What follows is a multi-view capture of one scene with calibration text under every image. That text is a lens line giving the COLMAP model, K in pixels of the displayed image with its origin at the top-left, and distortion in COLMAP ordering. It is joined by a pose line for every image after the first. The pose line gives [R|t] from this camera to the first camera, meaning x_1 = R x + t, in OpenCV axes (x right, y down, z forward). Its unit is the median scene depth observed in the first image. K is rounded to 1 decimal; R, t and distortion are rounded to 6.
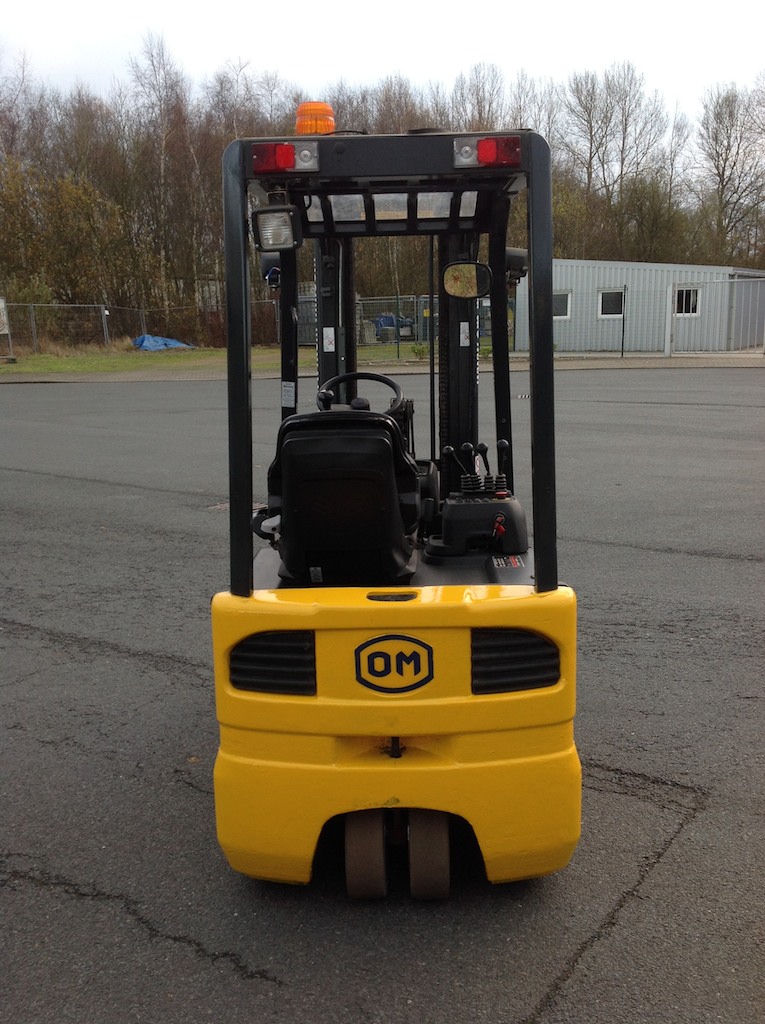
lens RADIAL K [[953.3, 0, 376.6], [0, 953.3, 509.6], [0, 0, 1]] dist [0.152055, -0.299046]
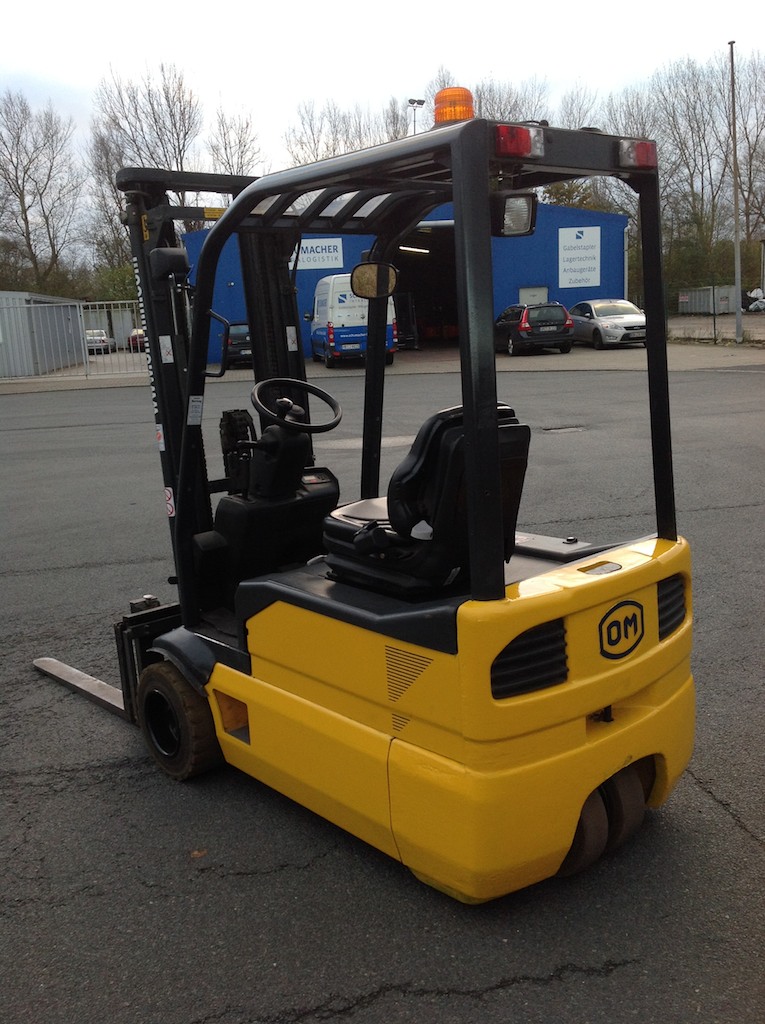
lens RADIAL K [[961.2, 0, 386.3], [0, 961.2, 509.4], [0, 0, 1]] dist [0.128817, -0.242831]
pose [[0.733870, -0.151000, 0.662294, -0.833919], [0.169940, 0.984788, 0.036221, -0.050448], [-0.657689, 0.085969, 0.748368, 0.349499]]
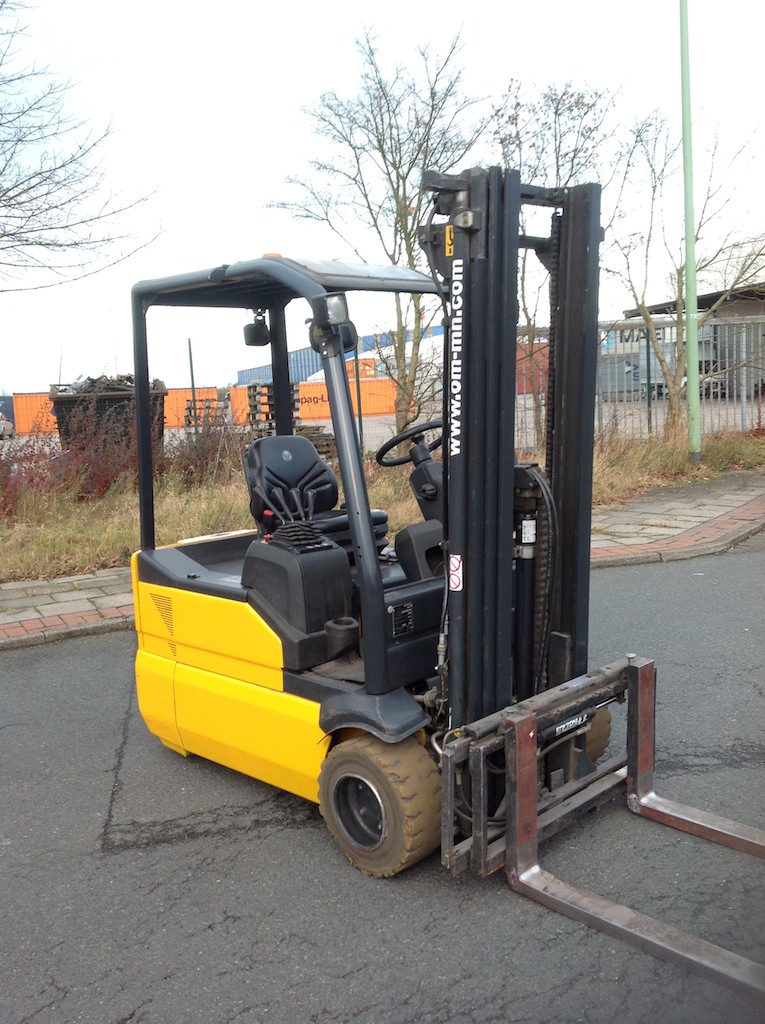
lens RADIAL K [[961.2, 0, 386.3], [0, 961.2, 509.4], [0, 0, 1]] dist [0.128817, -0.242831]
pose [[-0.685898, 0.151291, -0.711797, 1.074291], [-0.066582, 0.960999, 0.268419, -0.464565], [0.724645, 0.231501, -0.649074, 2.370699]]
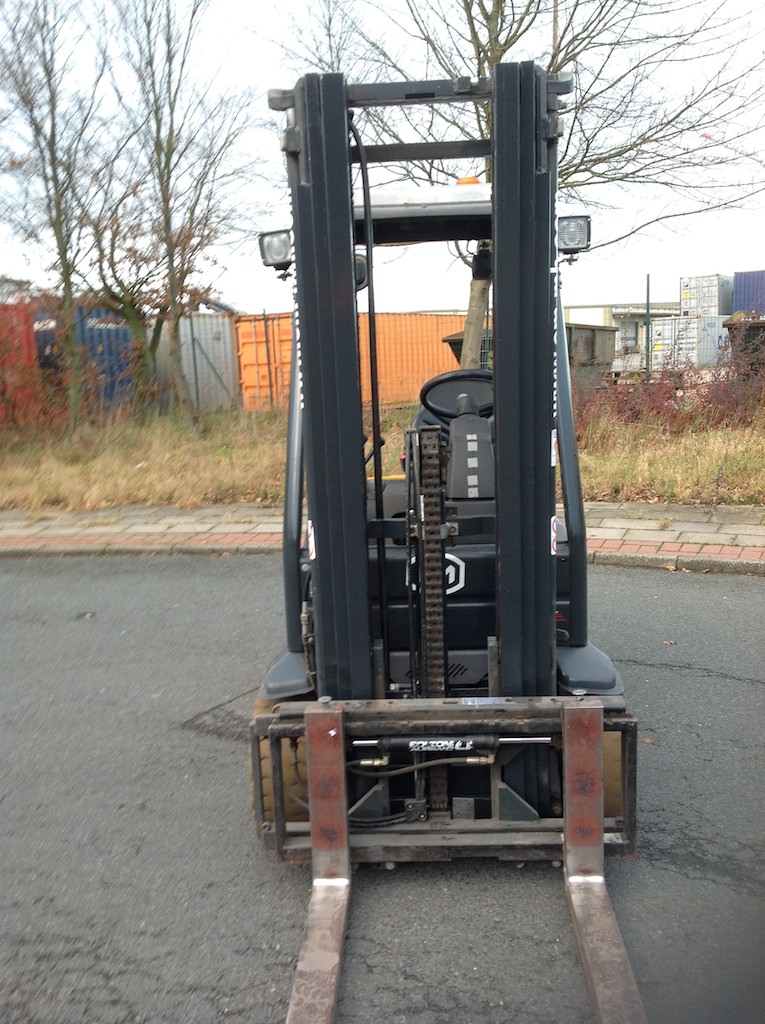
lens RADIAL K [[961.2, 0, 386.3], [0, 961.2, 509.4], [0, 0, 1]] dist [0.128817, -0.242831]
pose [[-0.997984, 0.060607, 0.018856, 0.062059], [0.063388, 0.936348, 0.345304, -0.476726], [0.003272, 0.345803, -0.938301, 2.688163]]
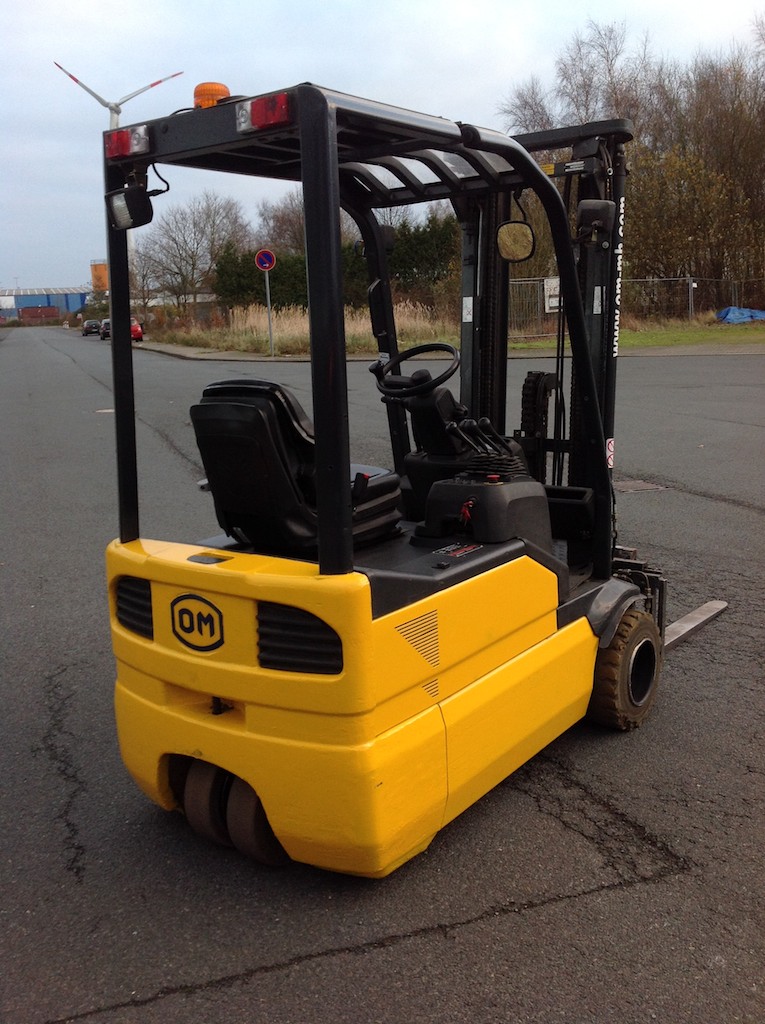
lens RADIAL K [[961.2, 0, 386.3], [0, 961.2, 509.4], [0, 0, 1]] dist [0.128817, -0.242831]
pose [[0.817086, 0.101408, -0.567528, 0.745767], [-0.087718, 0.994815, 0.051468, -0.031953], [0.569804, 0.007729, 0.821744, 0.246962]]
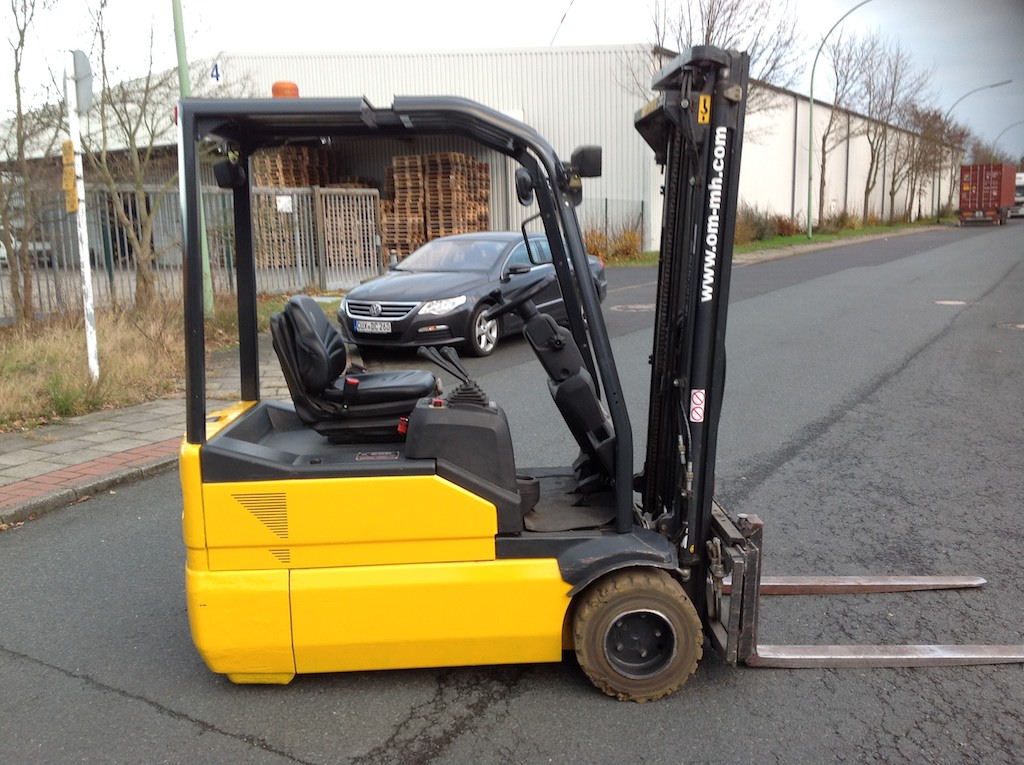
lens RADIAL K [[961.2, 0, 512.0], [0, 961.2, 382.5], [0, 0, 1]] dist [0.128817, -0.242831]
pose [[0.062906, 0.183293, -0.981044, 1.476016], [-0.163118, 0.971660, 0.171081, -0.292582], [0.984599, 0.149264, 0.091022, 1.284518]]
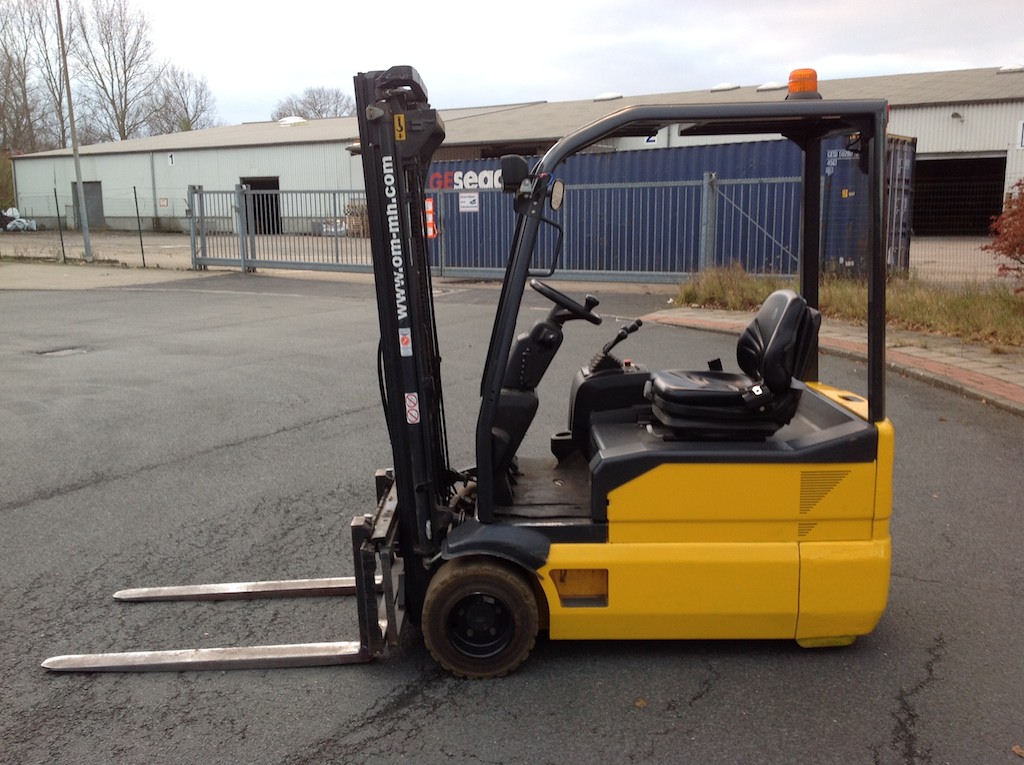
lens RADIAL K [[953.3, 0, 524.2], [0, 953.3, 400.0], [0, 0, 1]] dist [0.152055, -0.299046]
pose [[-0.040581, -0.172416, 0.984188, -1.490736], [0.203886, 0.962846, 0.177084, -0.292436], [-0.978153, 0.207849, -0.003920, 1.508522]]
